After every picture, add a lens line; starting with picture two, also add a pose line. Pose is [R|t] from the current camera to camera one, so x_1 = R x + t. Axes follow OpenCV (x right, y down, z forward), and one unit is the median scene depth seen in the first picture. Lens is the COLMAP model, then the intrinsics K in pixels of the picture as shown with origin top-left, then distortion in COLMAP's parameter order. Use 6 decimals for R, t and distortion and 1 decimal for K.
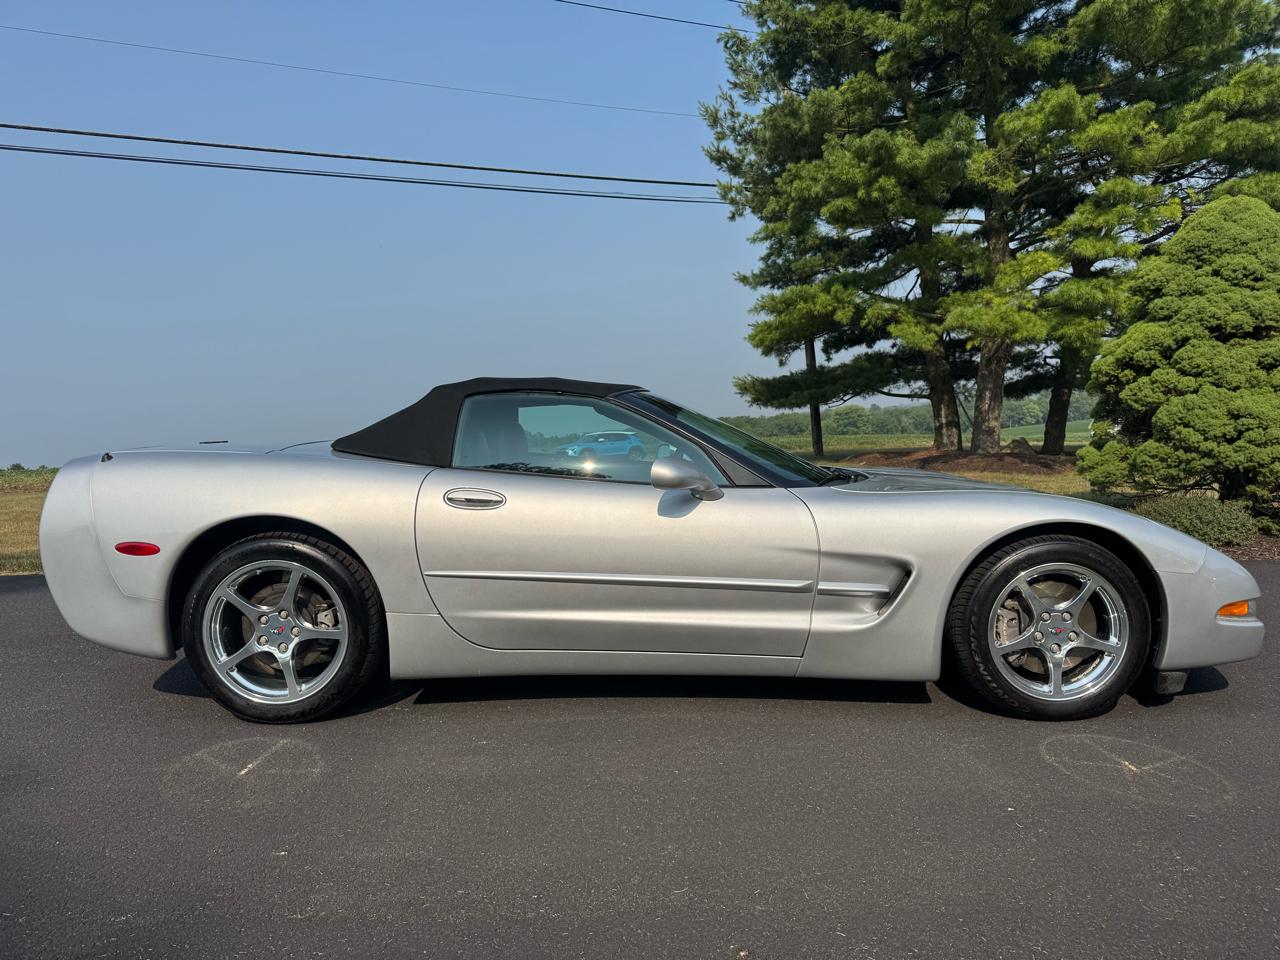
lens RADIAL K [[947.4, 0, 632.2], [0, 947.4, 490.1], [0, 0, 1]] dist [0.039828, -0.038543]
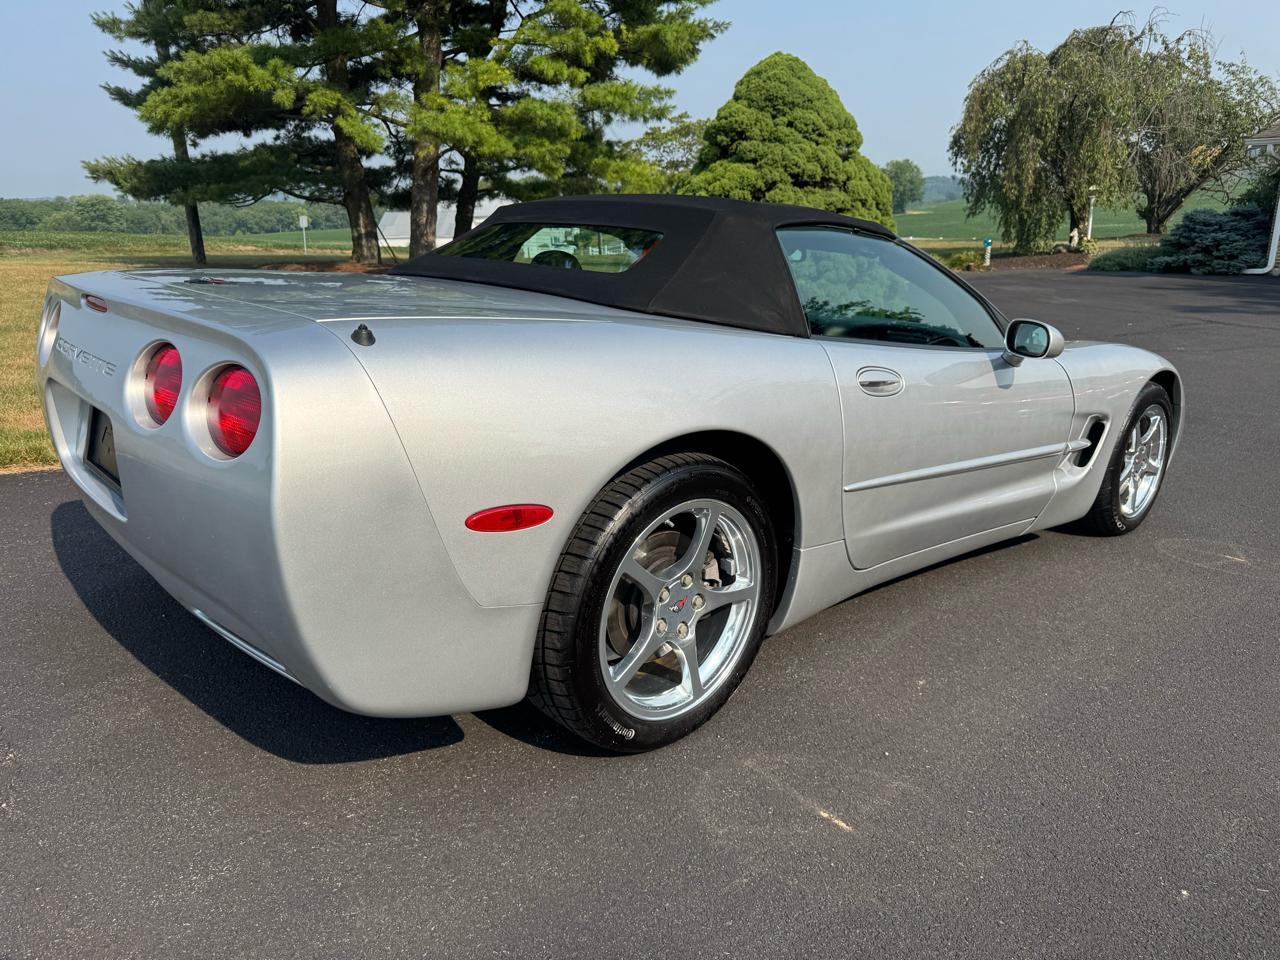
lens RADIAL K [[947.4, 0, 652.0], [0, 947.4, 487.1], [0, 0, 1]] dist [0.039828, -0.038543]
pose [[0.713889, -0.134693, 0.687183, -0.176418], [-0.003008, 0.980728, 0.195354, -0.011709], [-0.700252, -0.141529, 0.699726, 0.129263]]
